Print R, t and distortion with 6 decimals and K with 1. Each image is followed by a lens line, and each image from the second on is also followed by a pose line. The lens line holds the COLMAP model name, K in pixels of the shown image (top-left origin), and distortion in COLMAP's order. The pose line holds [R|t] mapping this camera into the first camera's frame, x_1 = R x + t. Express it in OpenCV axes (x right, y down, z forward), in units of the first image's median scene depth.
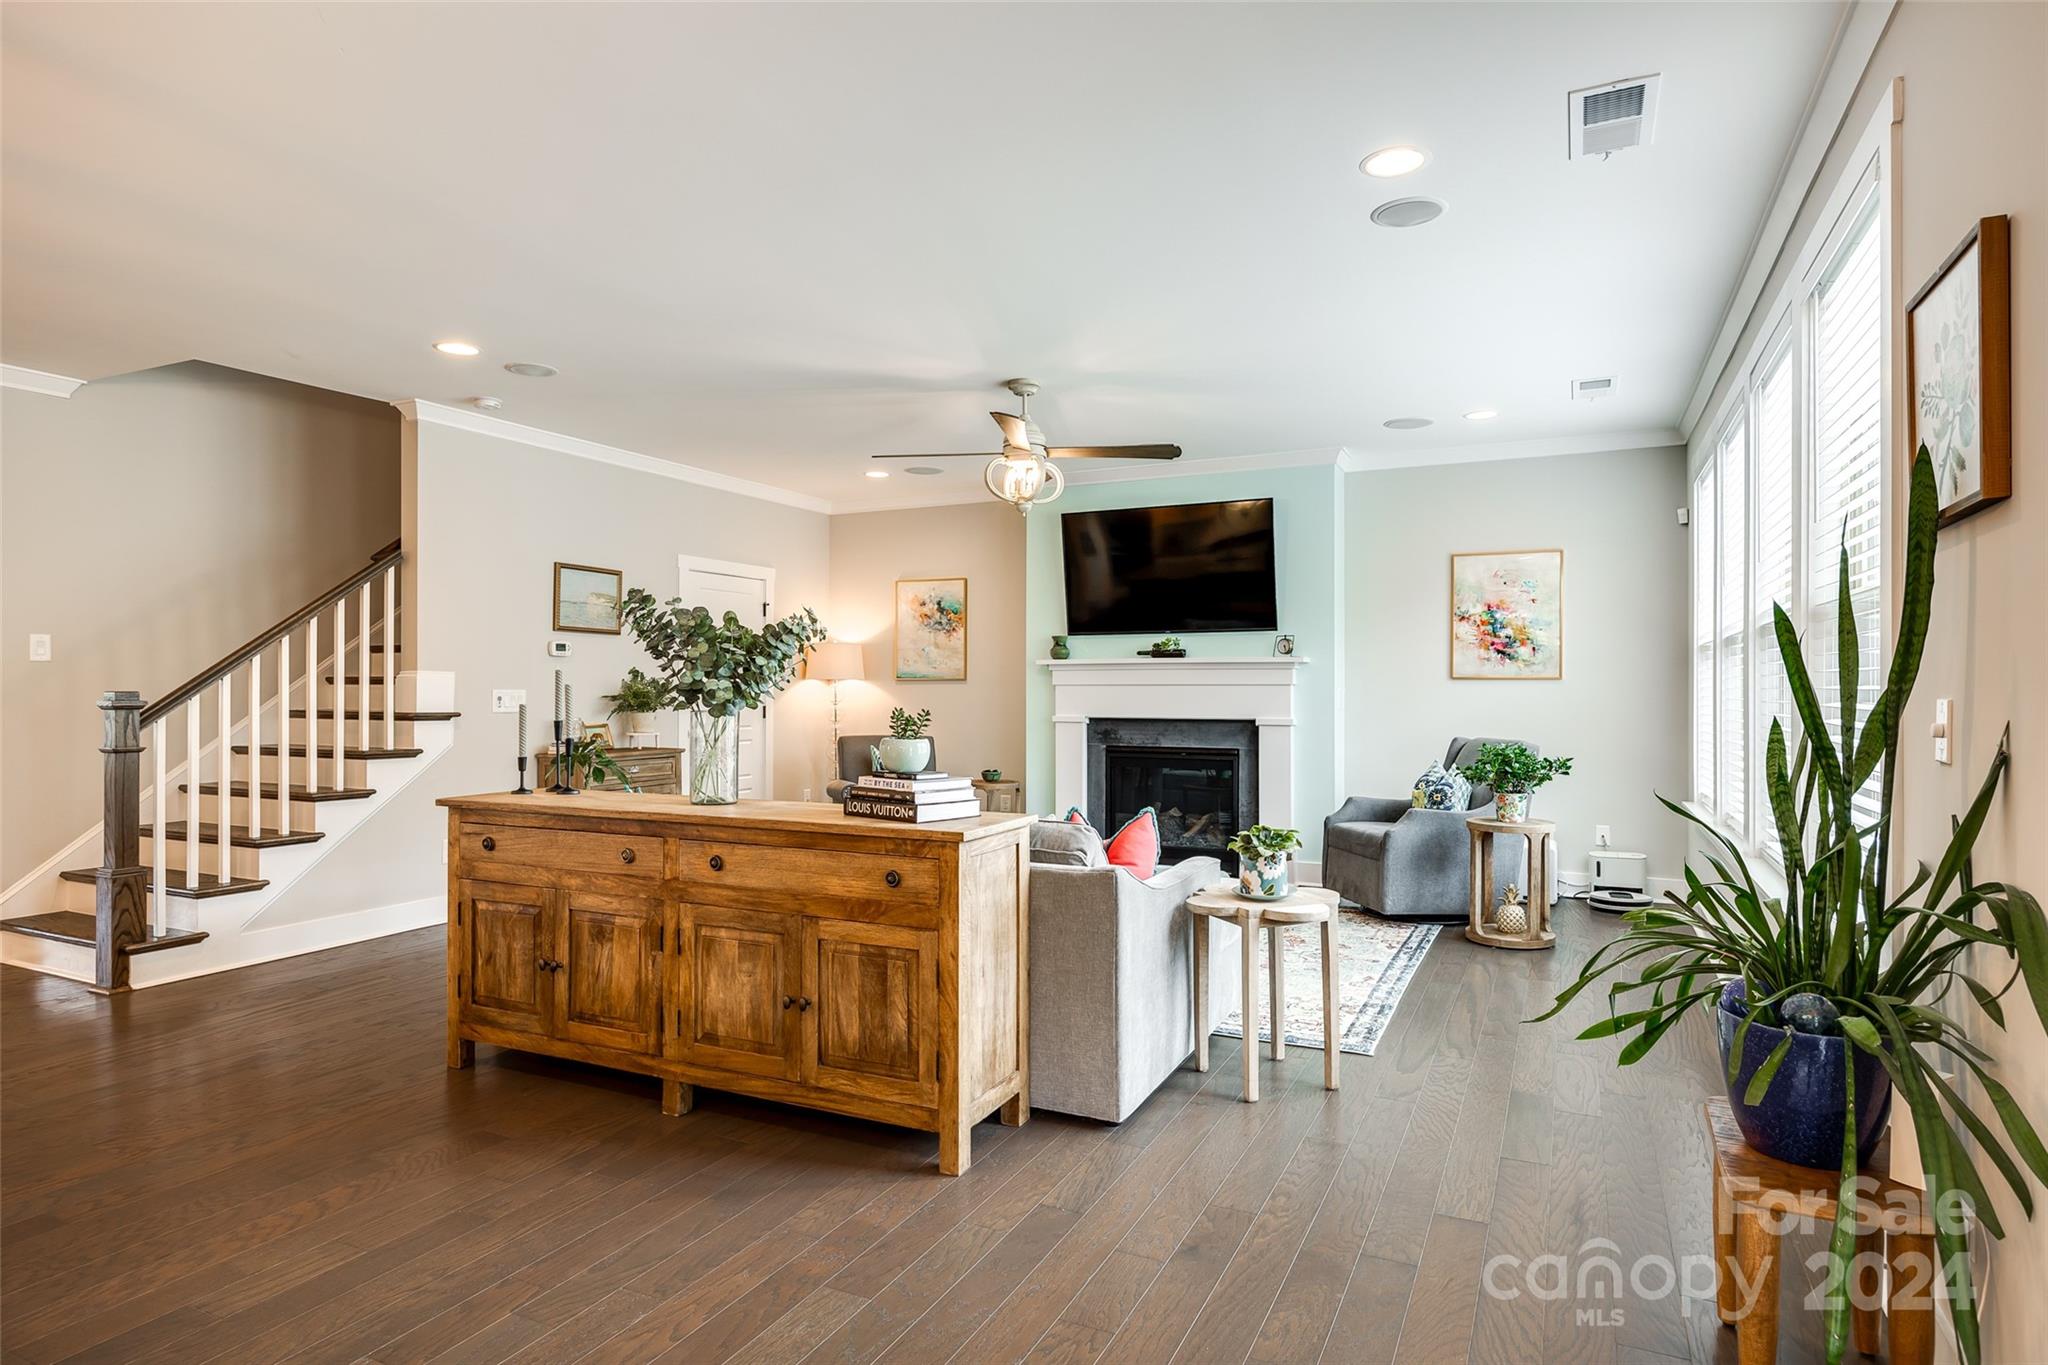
lens RADIAL K [[1112.2, 0, 1041.3], [0, 1112.2, 684.1], [0, 0, 1]] dist [-0.003843, -0.001496]
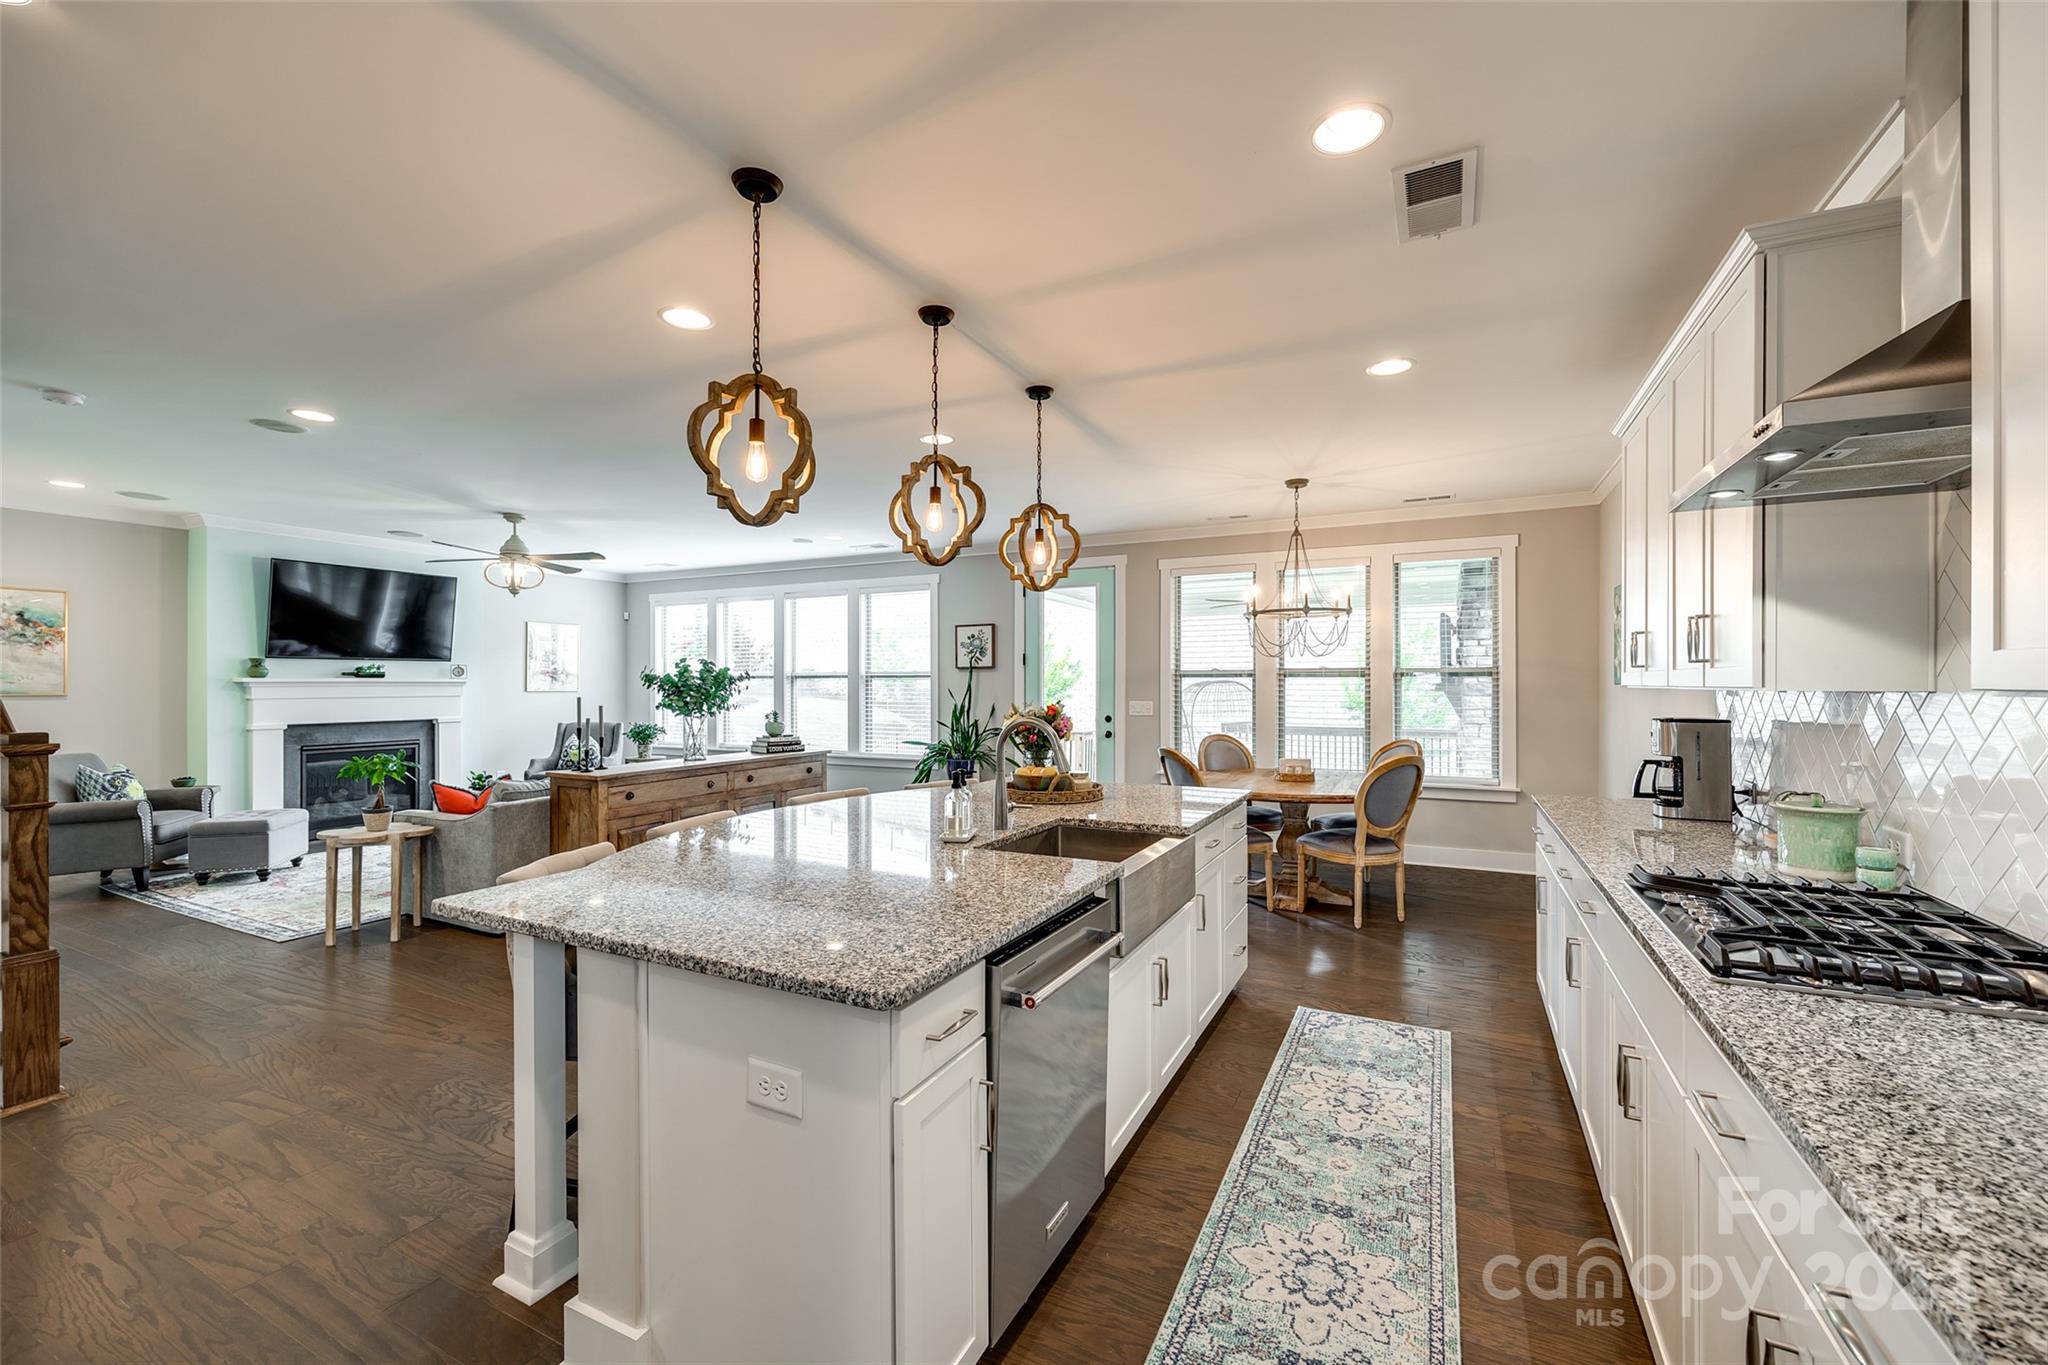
lens RADIAL K [[825.6, 0, 1023.1], [0, 825.6, 687.0], [0, 0, 1]] dist [-0.000694, -0.000475]
pose [[0.021030, -0.006156, 0.999760, -0.959244], [-0.003725, 0.999974, 0.006236, -0.023166], [-0.999772, -0.003855, 0.021006, 0.173906]]
